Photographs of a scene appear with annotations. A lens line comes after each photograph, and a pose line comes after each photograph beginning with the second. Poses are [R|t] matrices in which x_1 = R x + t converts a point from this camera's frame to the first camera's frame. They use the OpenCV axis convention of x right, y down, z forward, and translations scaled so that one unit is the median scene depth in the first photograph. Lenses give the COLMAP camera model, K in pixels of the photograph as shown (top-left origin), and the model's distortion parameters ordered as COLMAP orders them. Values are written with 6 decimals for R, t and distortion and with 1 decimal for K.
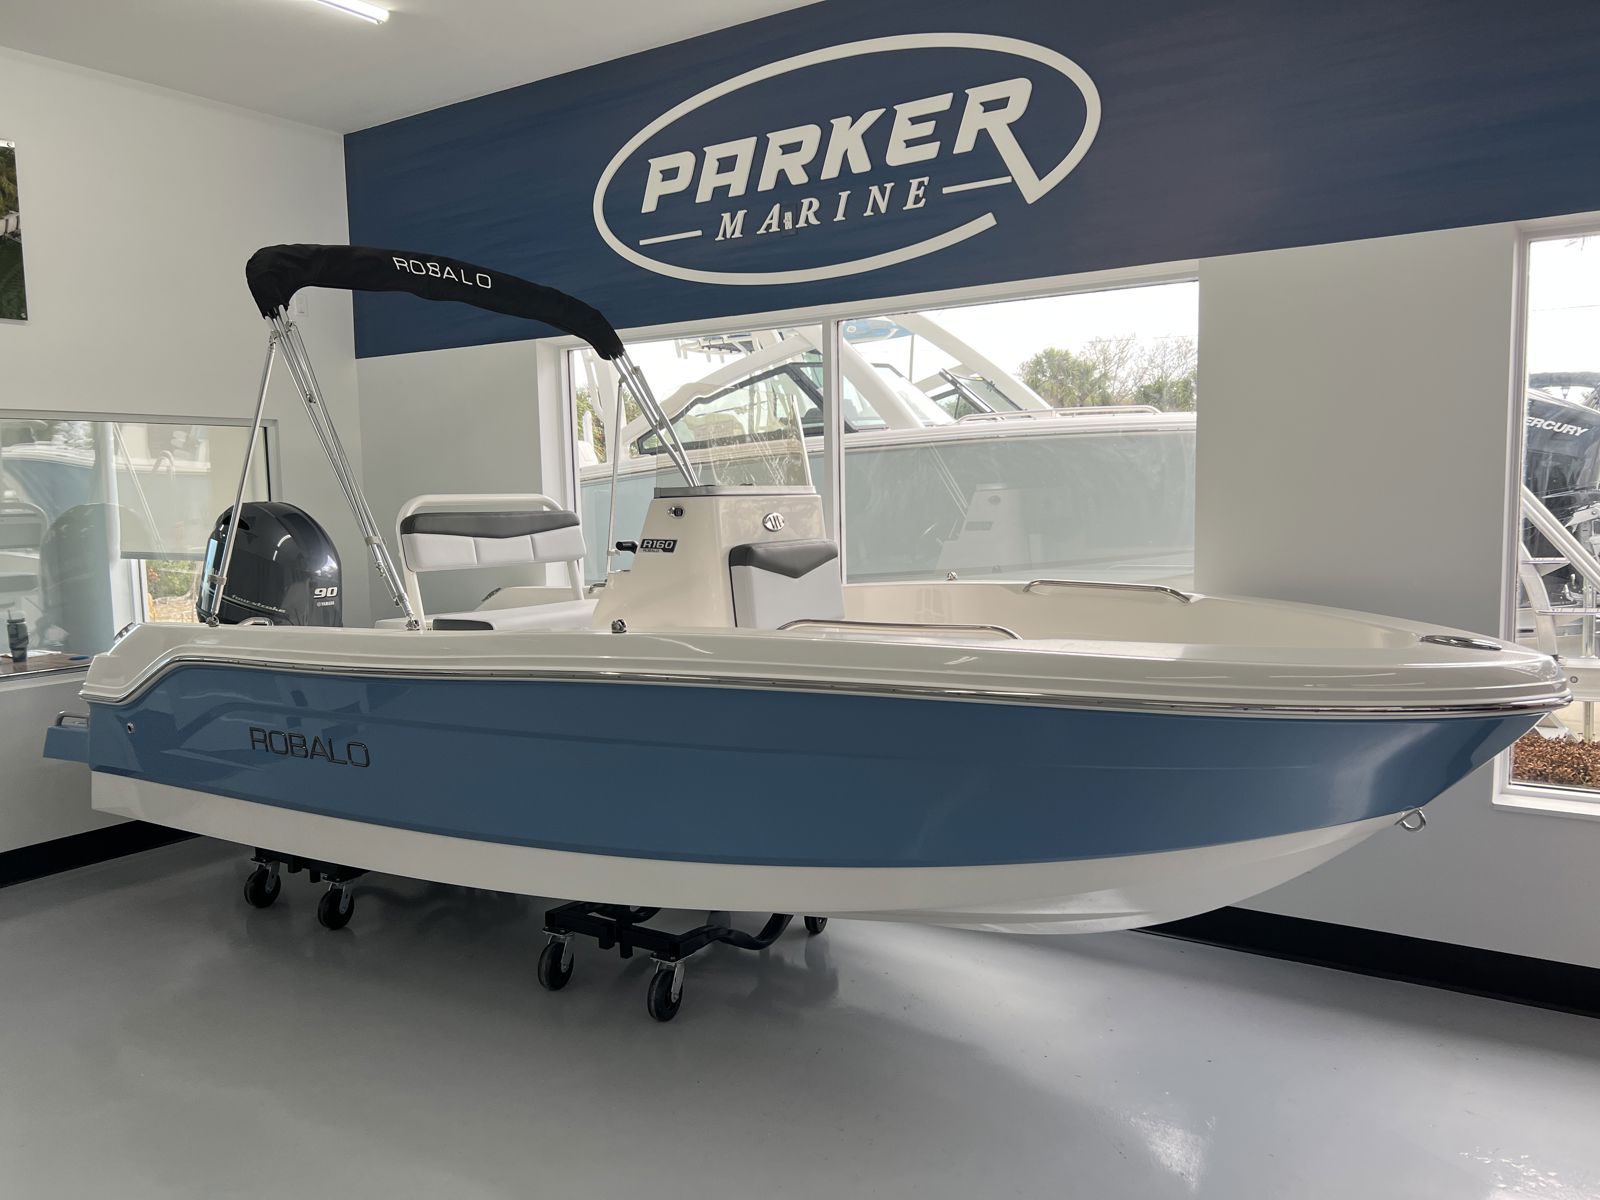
lens RADIAL K [[1217.0, 0, 788.3], [0, 1217.0, 593.6], [0, 0, 1]] dist [0.046322, -0.018352]
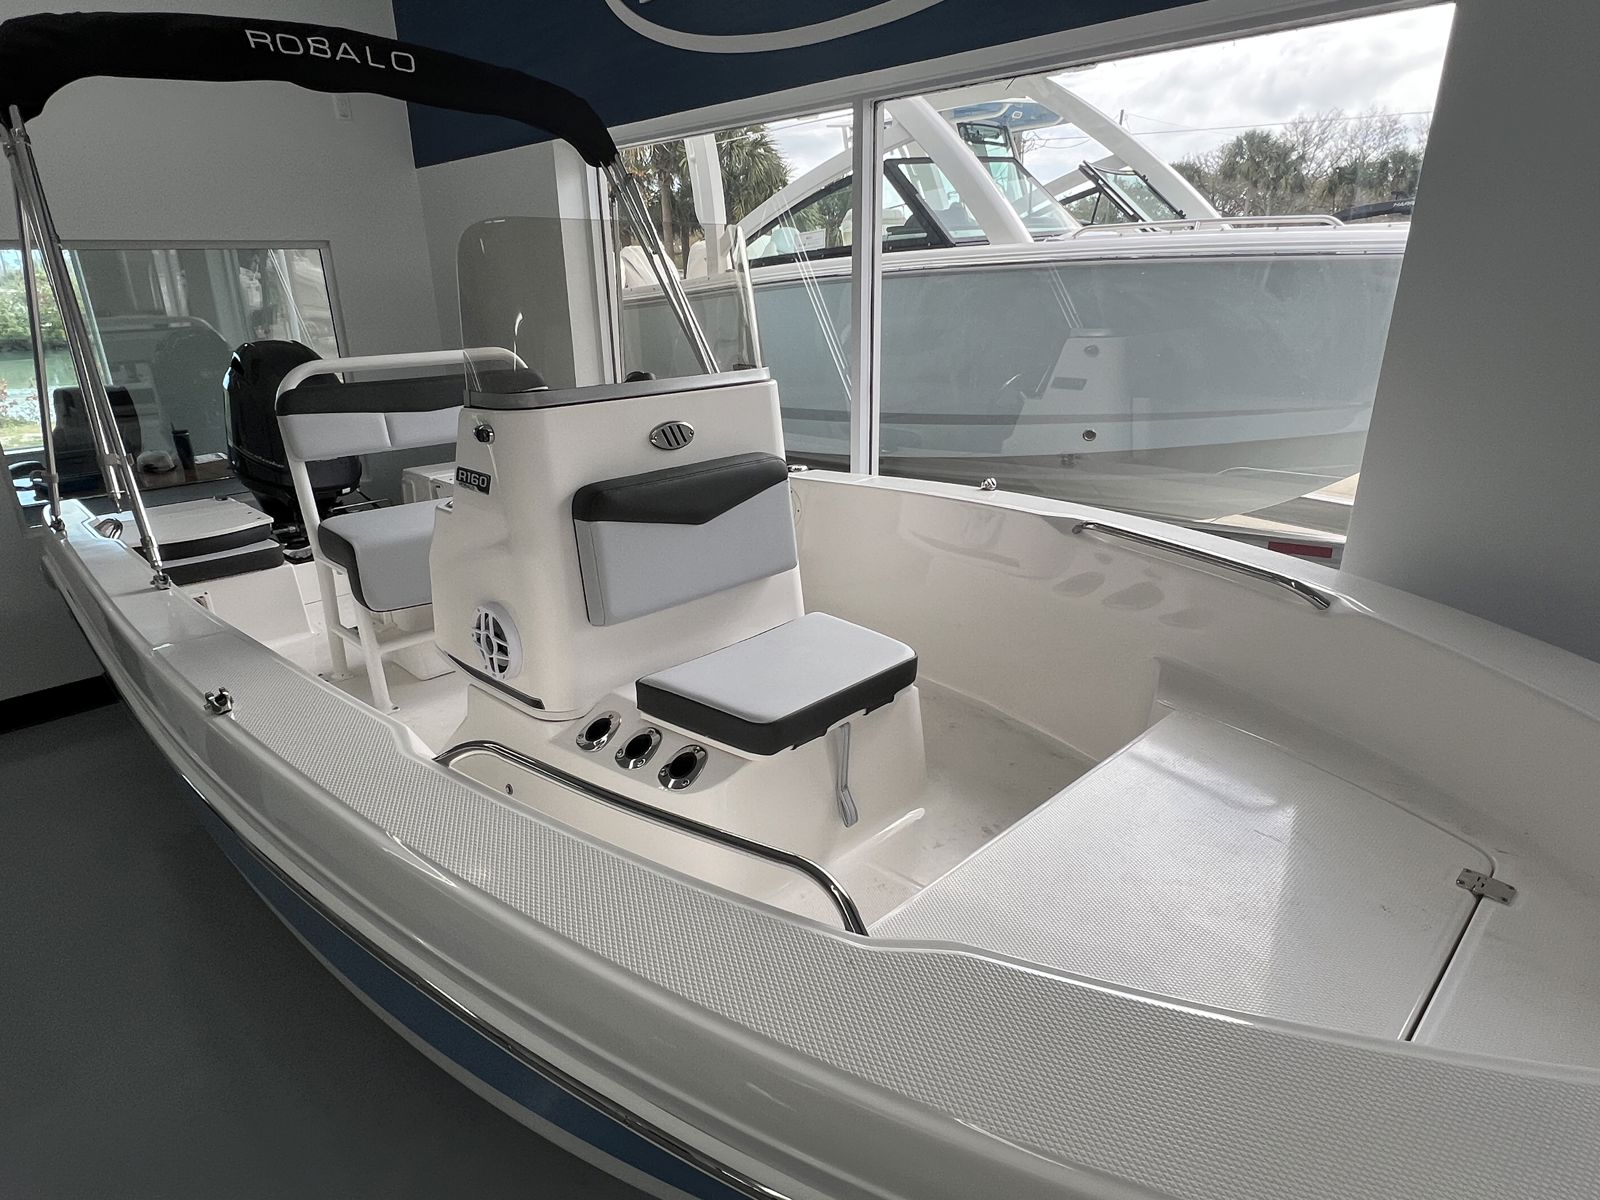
lens RADIAL K [[924.4, 0, 795.2], [0, 924.4, 599.0], [0, 0, 1]] dist [-0.006888, 0.003506]
pose [[0.977226, 0.071142, -0.199919, 0.127561], [-0.016597, 0.964865, 0.262222, -0.084450], [0.211550, -0.252932, 0.944072, 0.412051]]
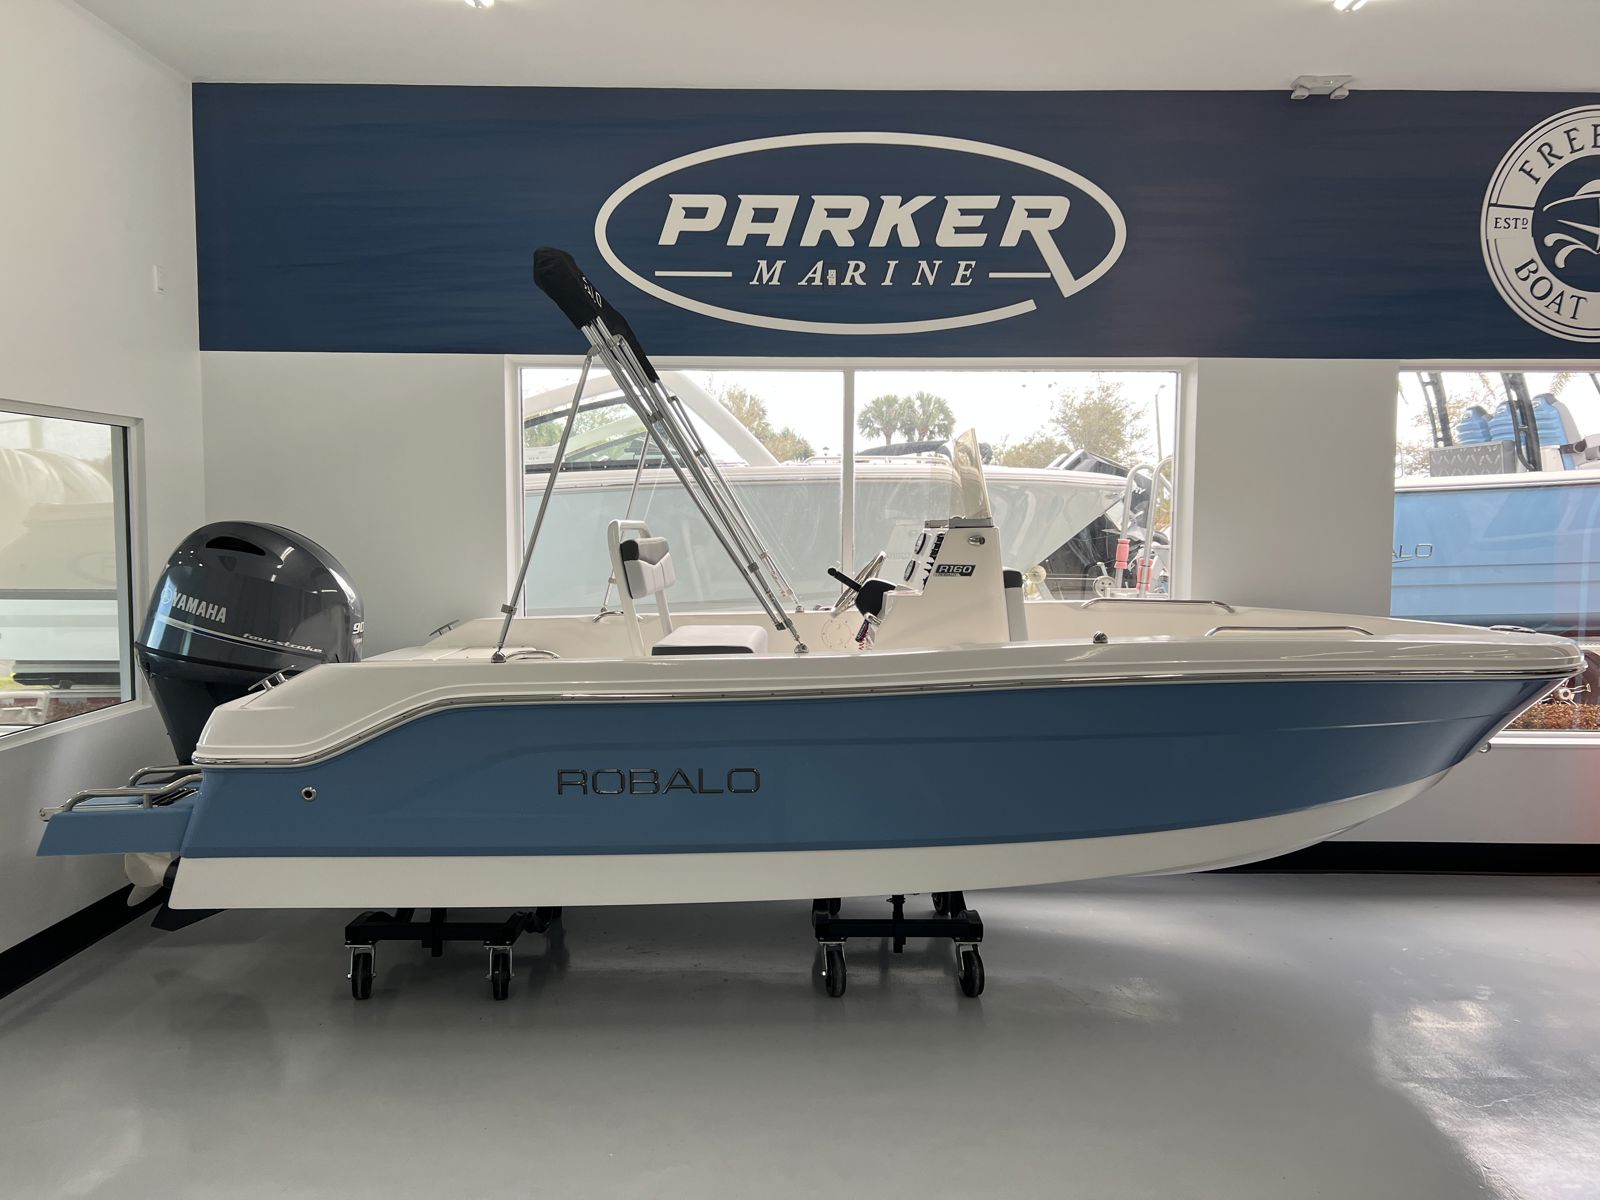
lens RADIAL K [[1217.0, 0, 796.2], [0, 1217.0, 601.3], [0, 0, 1]] dist [0.046322, -0.018352]
pose [[0.827941, -0.016532, 0.560572, -0.648485], [0.027136, 0.999576, -0.010601, -0.002321], [-0.560159, 0.023989, 0.828038, 0.113333]]
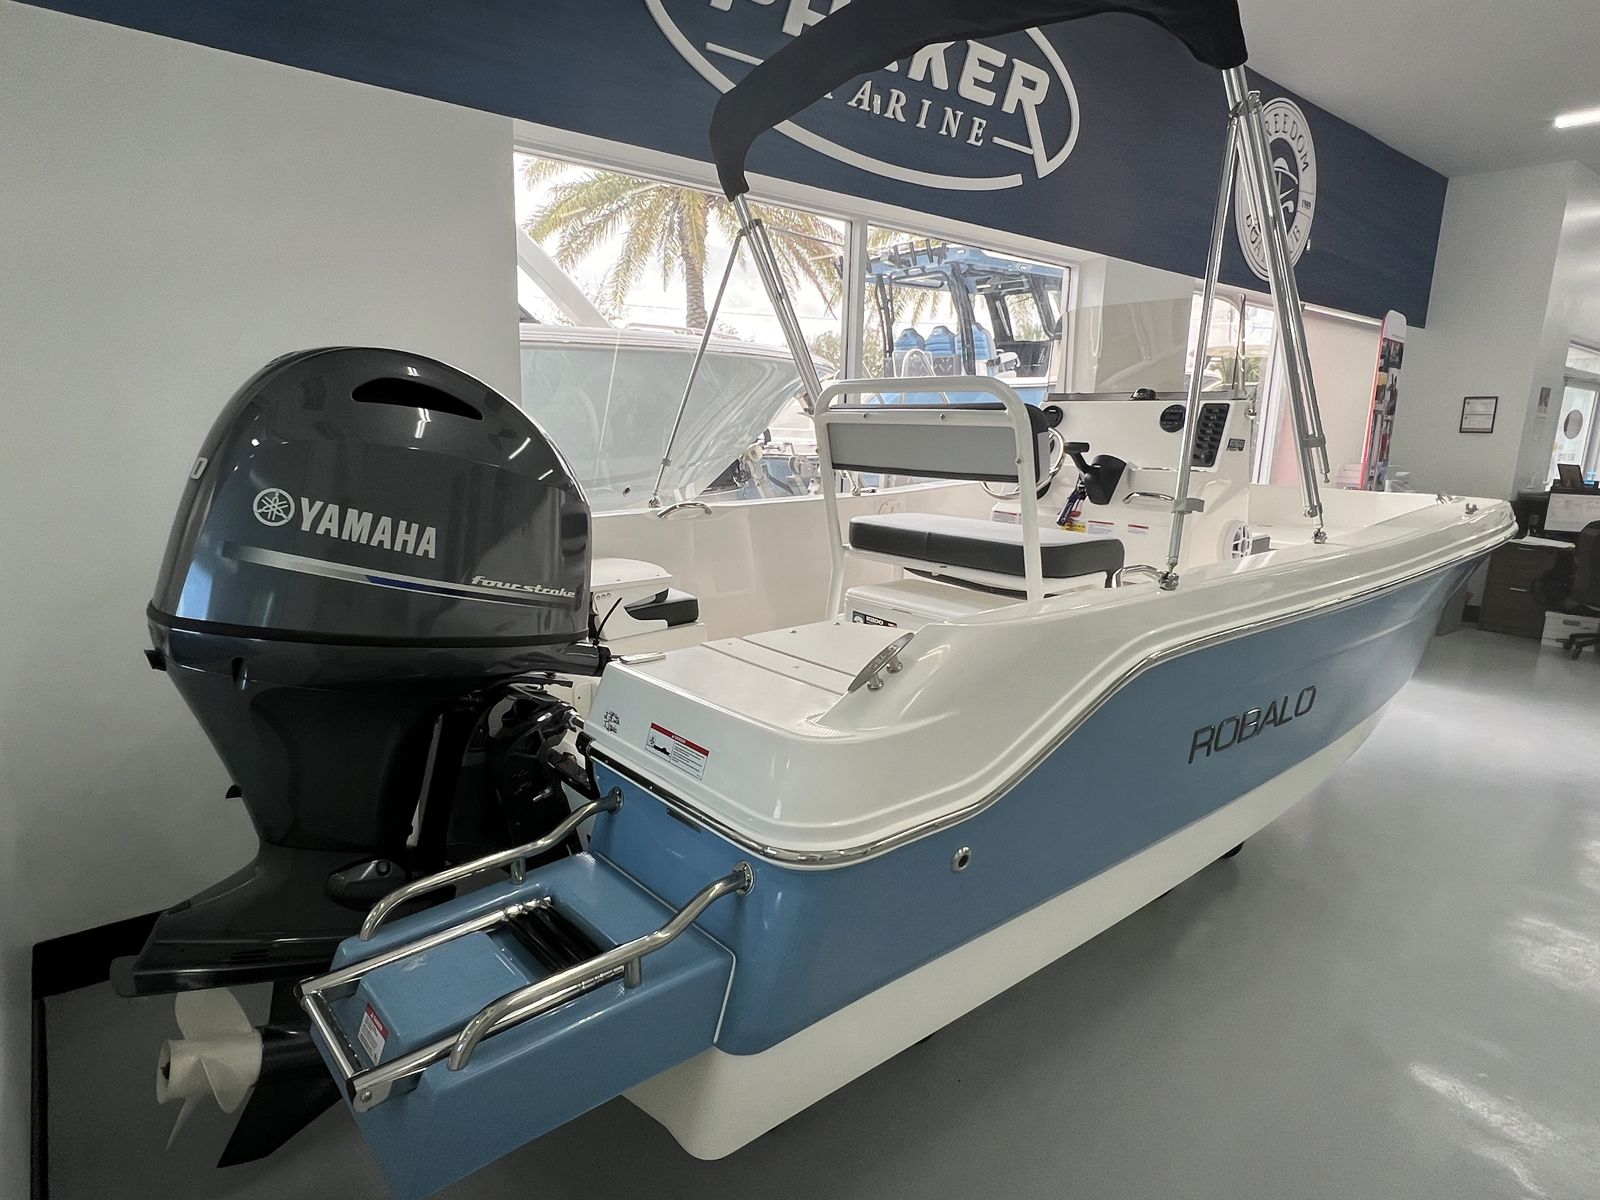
lens RADIAL K [[924.4, 0, 797.6], [0, 924.4, 613.7], [0, 0, 1]] dist [-0.006888, 0.003506]
pose [[0.282643, -0.172389, 0.943607, -0.766339], [0.049026, 0.985029, 0.165271, -0.035249], [-0.957971, -0.000451, 0.286863, 0.852026]]
